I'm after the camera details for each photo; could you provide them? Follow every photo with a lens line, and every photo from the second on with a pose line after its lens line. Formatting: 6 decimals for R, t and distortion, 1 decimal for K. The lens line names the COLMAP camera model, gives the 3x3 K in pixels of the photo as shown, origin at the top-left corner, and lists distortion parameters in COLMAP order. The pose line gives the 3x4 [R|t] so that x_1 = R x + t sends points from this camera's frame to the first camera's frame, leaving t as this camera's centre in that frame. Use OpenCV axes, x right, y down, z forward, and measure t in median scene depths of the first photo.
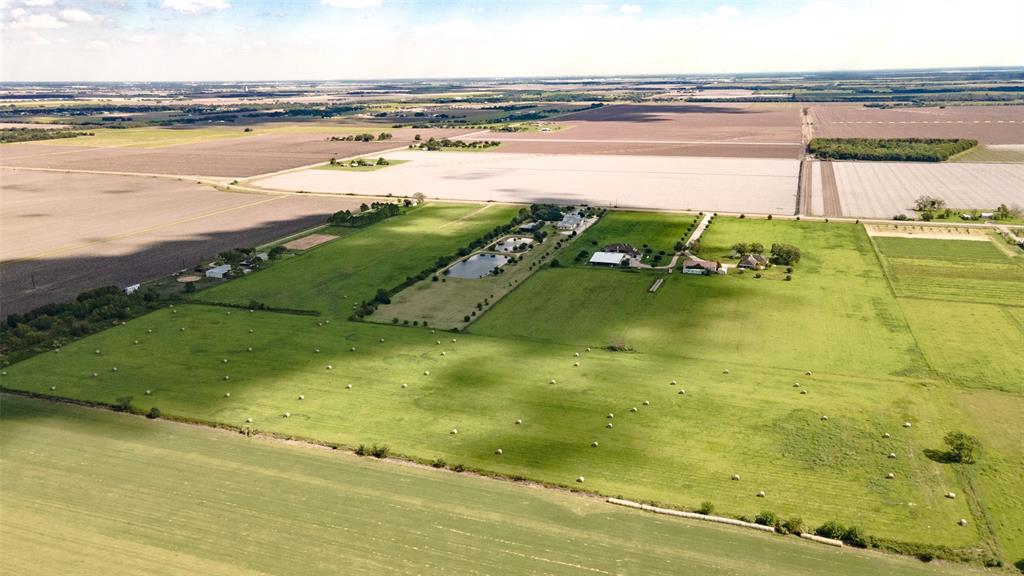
lens RADIAL K [[741.7, 0, 505.7], [0, 741.7, 302.4], [0, 0, 1]] dist [0.013358, 0.051097]
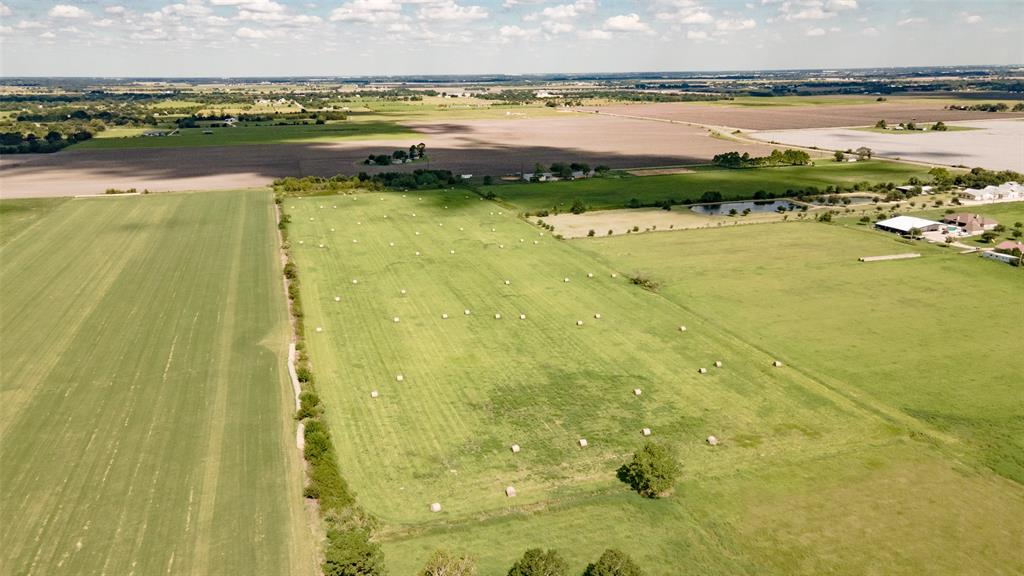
lens RADIAL K [[745.6, 0, 505.8], [0, 745.6, 290.4], [0, 0, 1]] dist [0.025661, 0.024923]
pose [[0.611585, 0.231269, -0.756623, 0.532158], [-0.231884, 0.966723, 0.108055, 0.014285], [0.756435, 0.109363, 0.644861, 0.298222]]
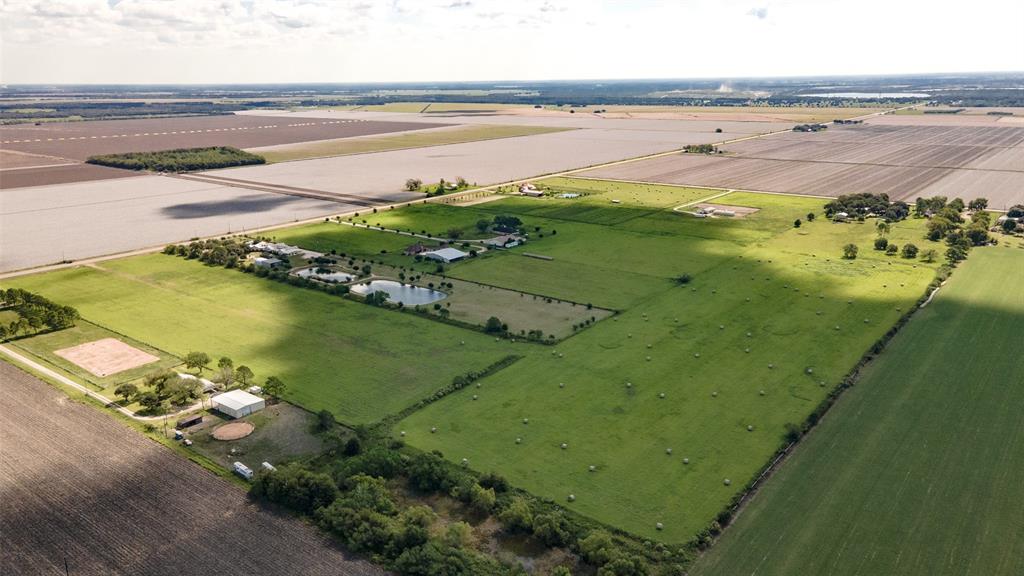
lens RADIAL K [[749.6, 0, 506.4], [0, 749.6, 283.9], [0, 0, 1]] dist [0.008974, 0.057670]
pose [[0.315791, -0.242395, 0.917344, -0.947354], [0.288000, 0.945692, 0.150742, -0.180945], [-0.904064, 0.216592, 0.368451, 0.632850]]
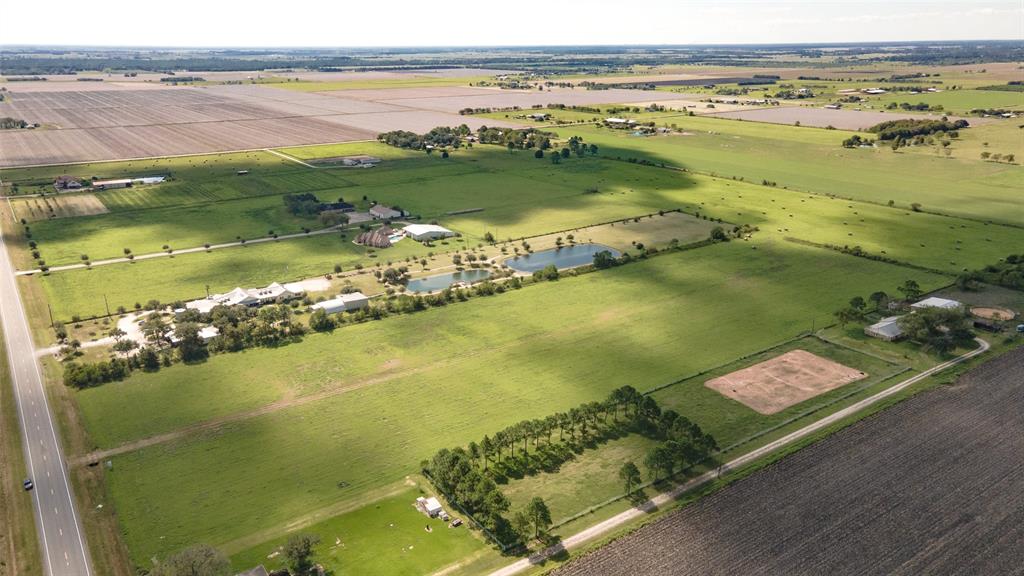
lens RADIAL K [[741.7, 0, 505.7], [0, 741.7, 302.4], [0, 0, 1]] dist [0.013358, 0.051097]
pose [[-0.817039, -0.173337, 0.549911, -0.481227], [0.186680, 0.822843, 0.536730, -0.499421], [-0.545526, 0.541187, -0.639936, 1.786490]]
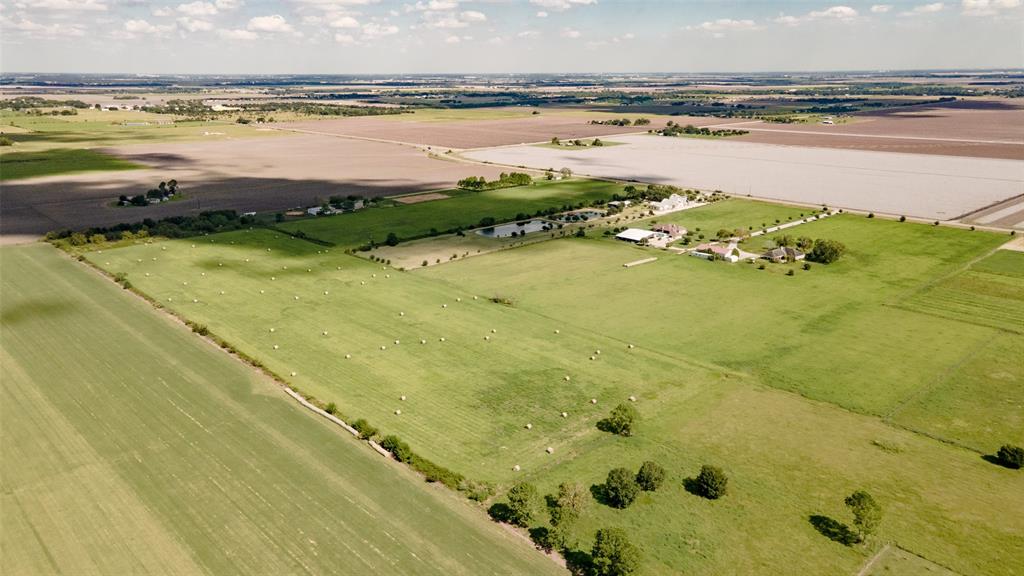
lens RADIAL K [[745.6, 0, 505.8], [0, 745.6, 290.4], [0, 0, 1]] dist [0.025661, 0.024923]
pose [[0.891974, 0.139642, -0.429979, 0.486638], [-0.142874, 0.989426, 0.024946, 0.015748], [0.428916, 0.039181, 0.902494, 0.036384]]
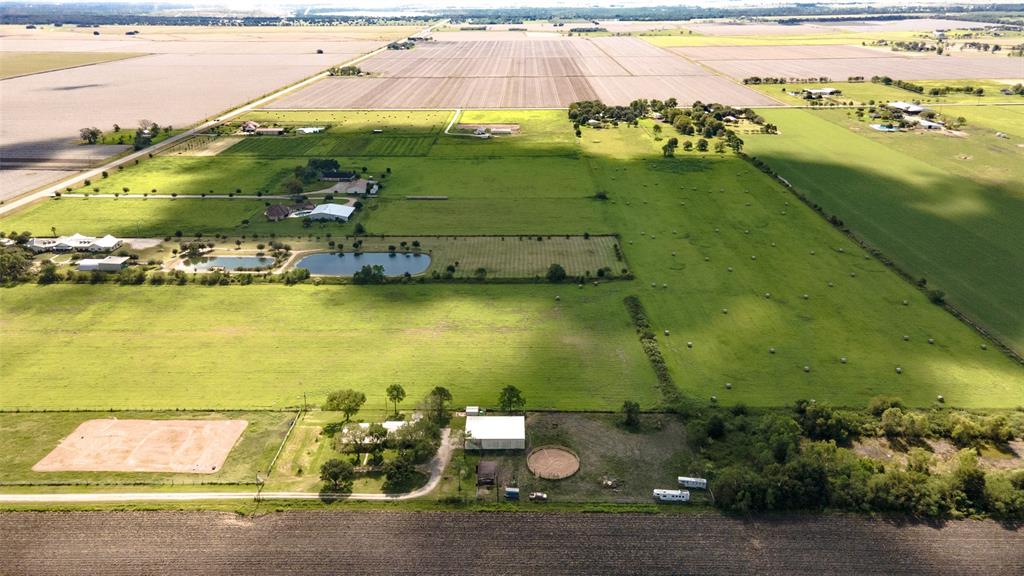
lens RADIAL K [[745.6, 0, 505.8], [0, 745.6, 290.4], [0, 0, 1]] dist [0.025661, 0.024923]
pose [[-0.320572, -0.338455, 0.884693, -0.848367], [0.293234, 0.852644, 0.432449, -0.348000], [-0.900693, 0.398053, -0.174087, 1.169971]]
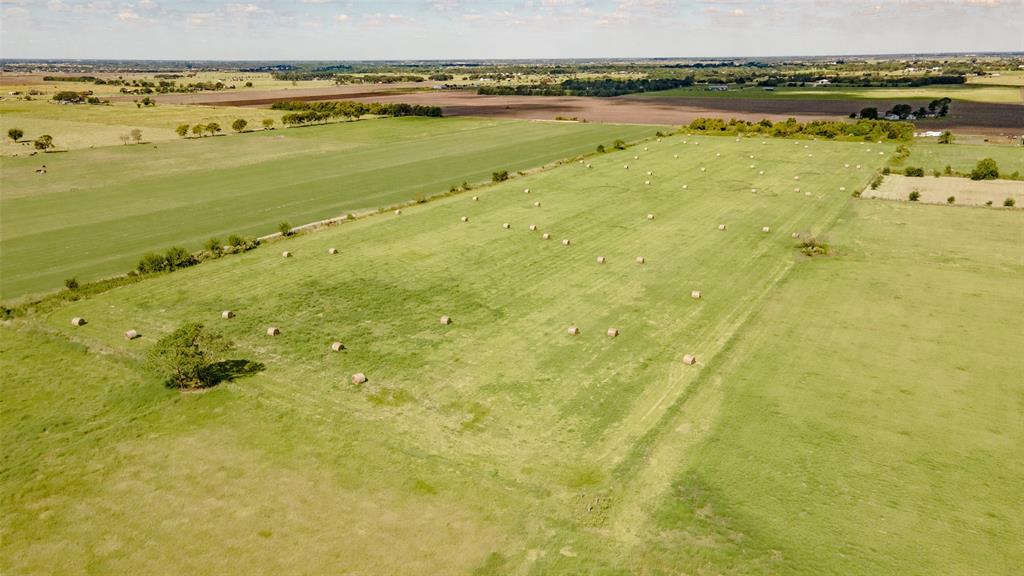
lens RADIAL K [[749.6, 0, 506.4], [0, 749.6, 283.9], [0, 0, 1]] dist [0.008974, 0.057670]
pose [[-0.191686, 0.300988, -0.934164, 0.554556], [-0.280009, 0.895484, 0.345982, -0.030976], [0.940665, 0.327895, -0.087372, 0.679497]]
